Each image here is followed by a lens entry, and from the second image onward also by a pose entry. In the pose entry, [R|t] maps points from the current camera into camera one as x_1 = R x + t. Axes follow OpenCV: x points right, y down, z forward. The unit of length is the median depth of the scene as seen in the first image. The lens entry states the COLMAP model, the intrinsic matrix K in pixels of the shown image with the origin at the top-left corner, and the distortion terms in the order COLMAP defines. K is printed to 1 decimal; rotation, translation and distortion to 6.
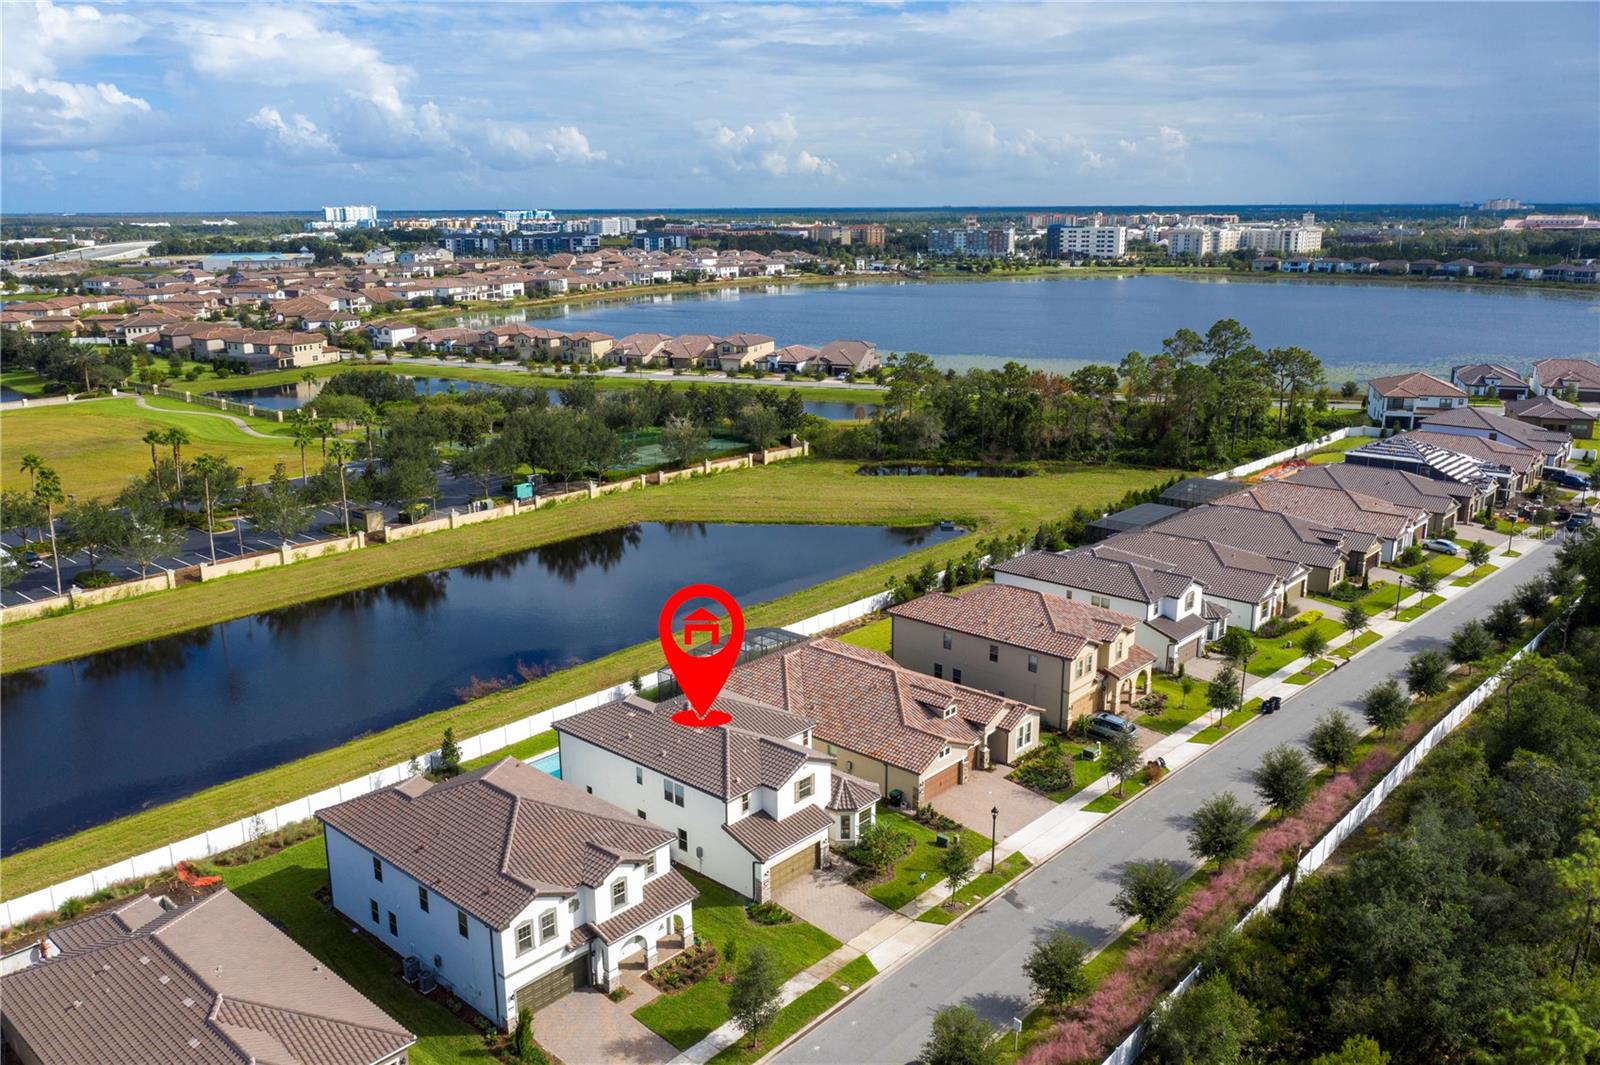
lens RADIAL K [[1272.4, 0, 800.0], [0, 1272.4, 532.5], [0, 0, 1]] dist [-0.006530, -0.007226]
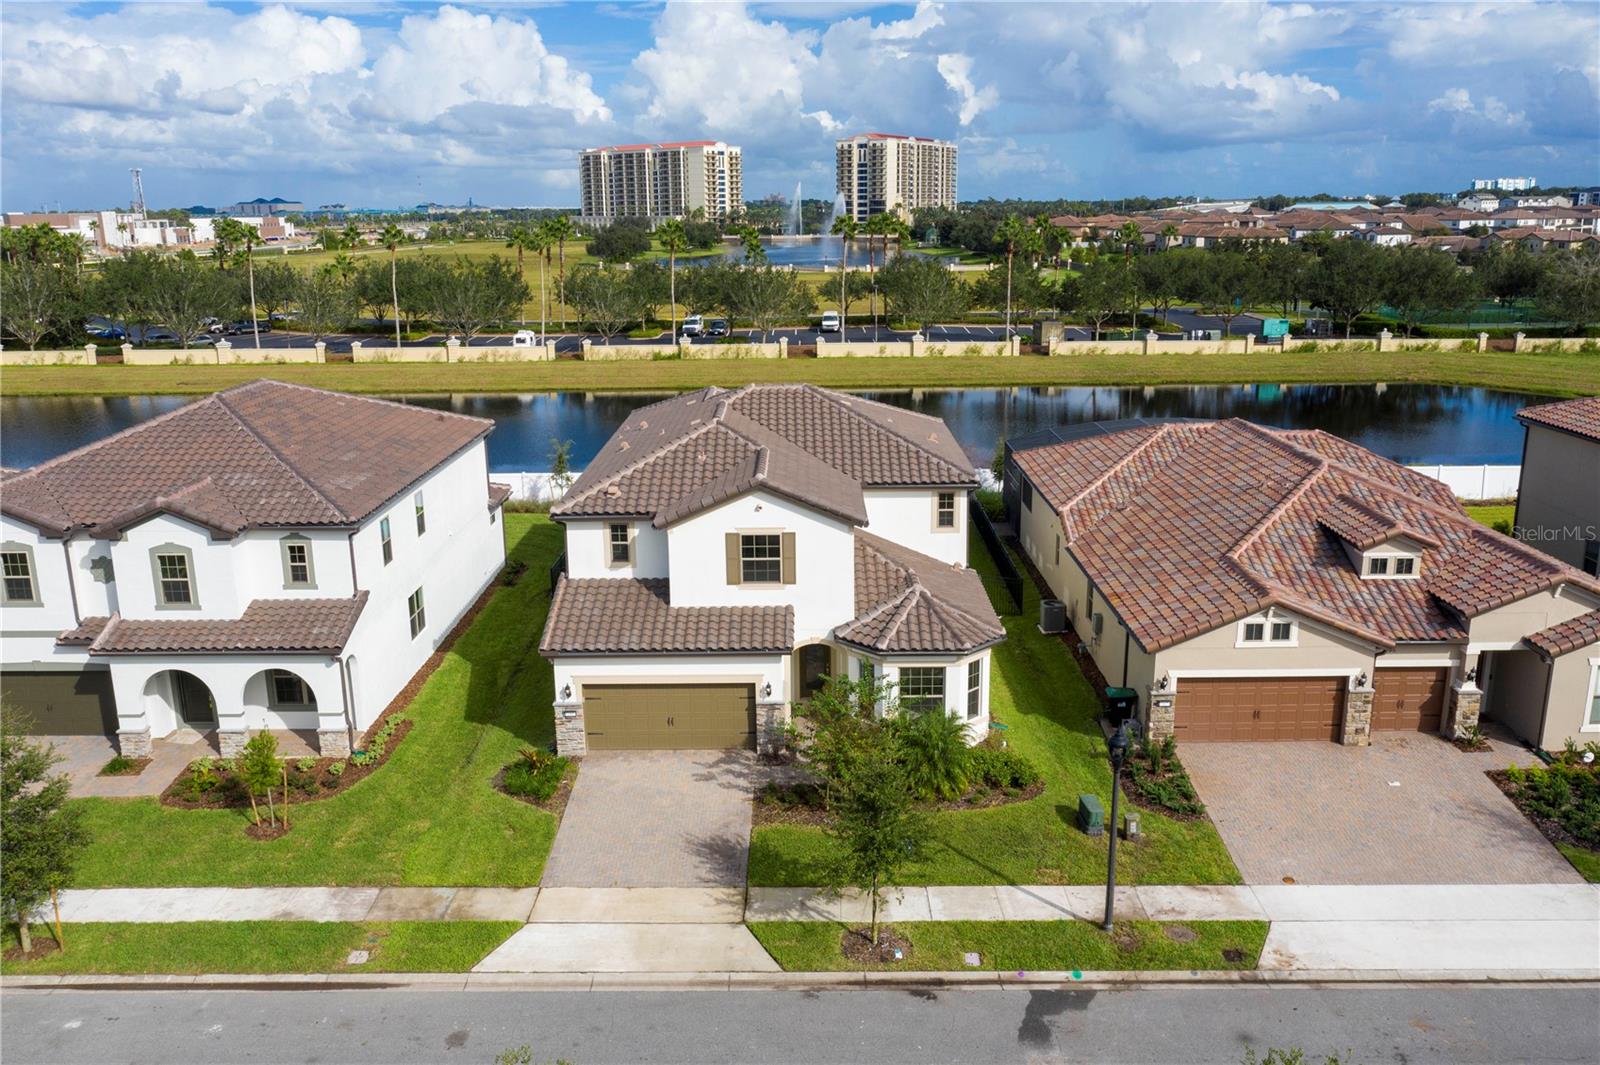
lens RADIAL K [[1272.4, 0, 800.0], [0, 1272.4, 532.5], [0, 0, 1]] dist [-0.006530, -0.007226]
pose [[0.661149, 0.183071, -0.727576, 0.276492], [-0.181640, 0.979980, 0.081525, 0.132204], [0.727935, 0.078257, 0.681165, 0.610375]]
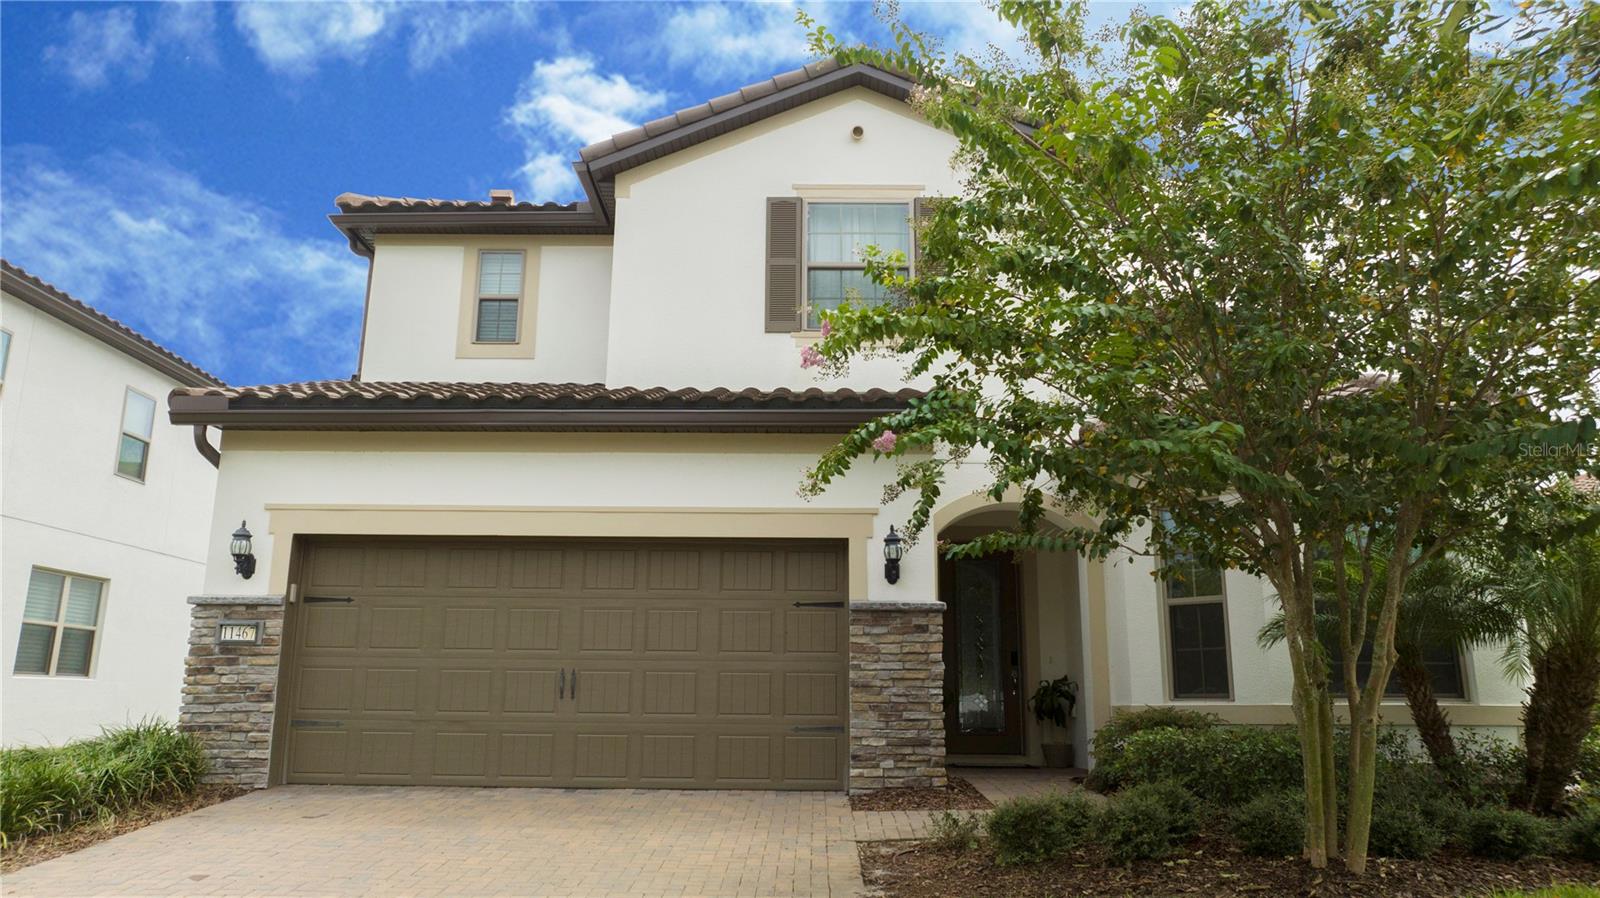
lens RADIAL K [[1153.1, 0, 800.0], [0, 1153.1, 449.0], [0, 0, 1]] dist [-0.003147, 0.000039]
pose [[0.651700, -0.165877, -0.740116, 0.087421], [-0.202349, 0.902403, -0.380425, 0.238206], [0.730987, 0.397685, 0.554531, 0.787609]]
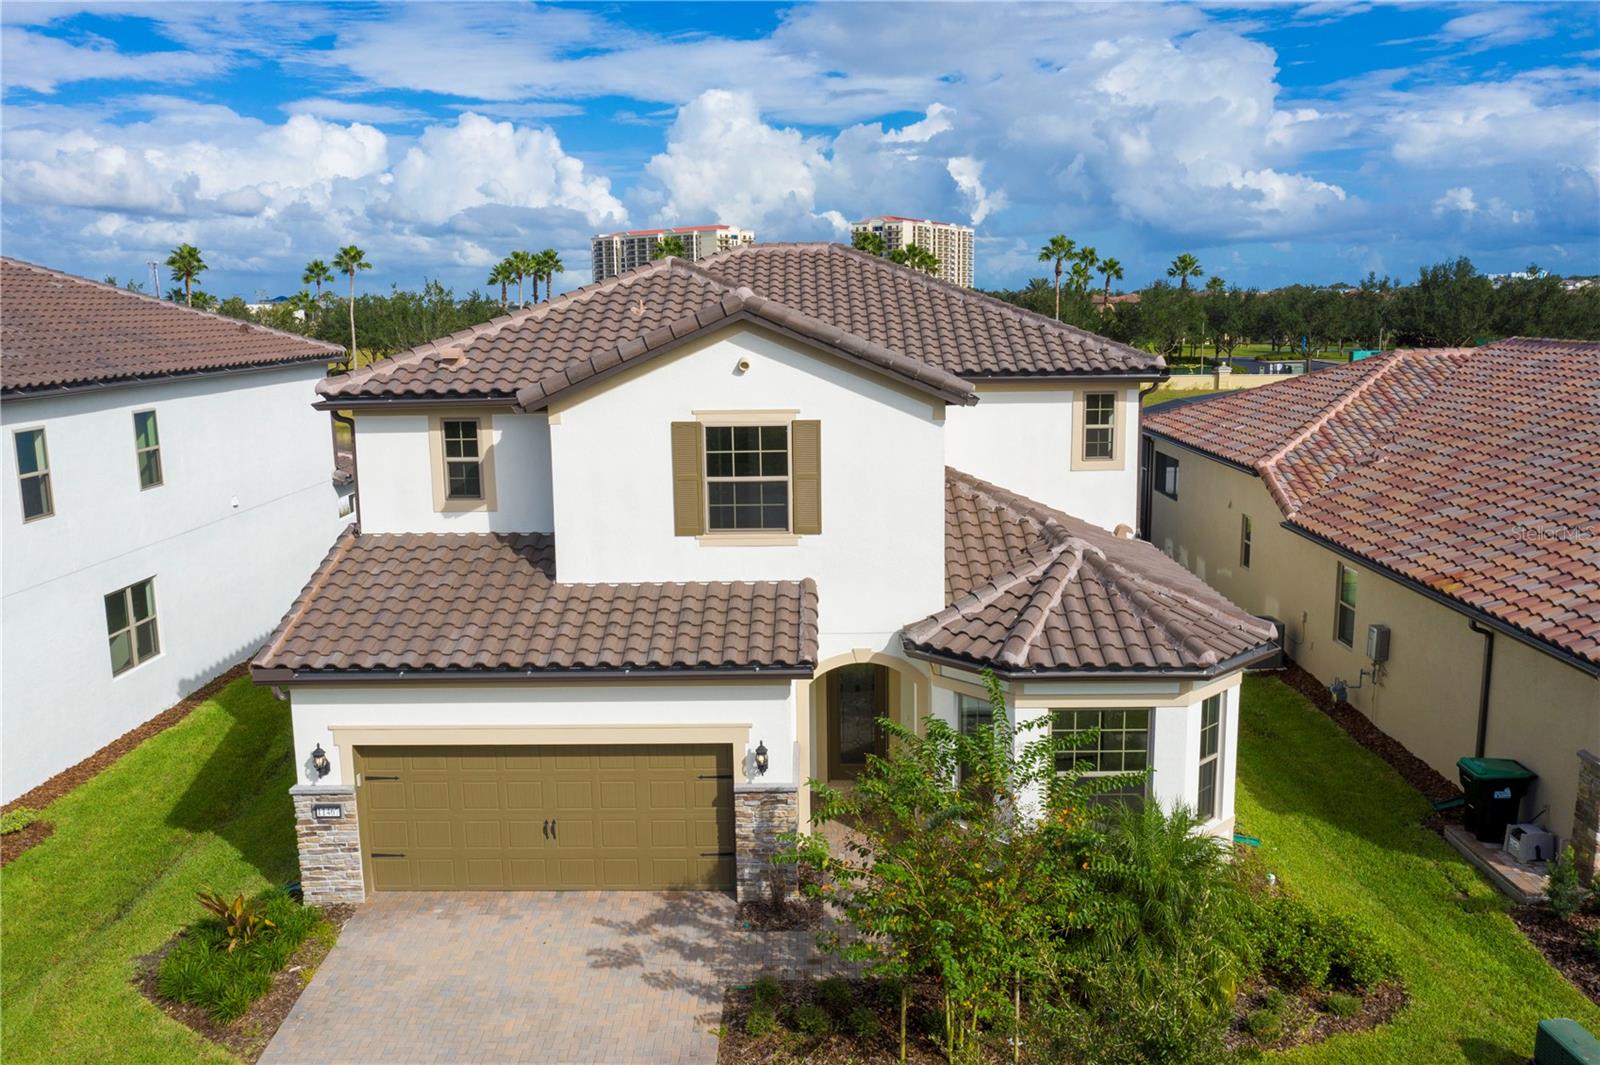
lens RADIAL K [[1271.0, 0, 800.0], [0, 1271.0, 532.5], [0, 0, 1]] dist [-0.004147, 0.000443]
pose [[0.654235, 0.126996, -0.745553, 0.137729], [-0.181404, 0.983374, 0.008321, 0.176068], [0.734213, 0.129802, 0.666395, 0.743980]]
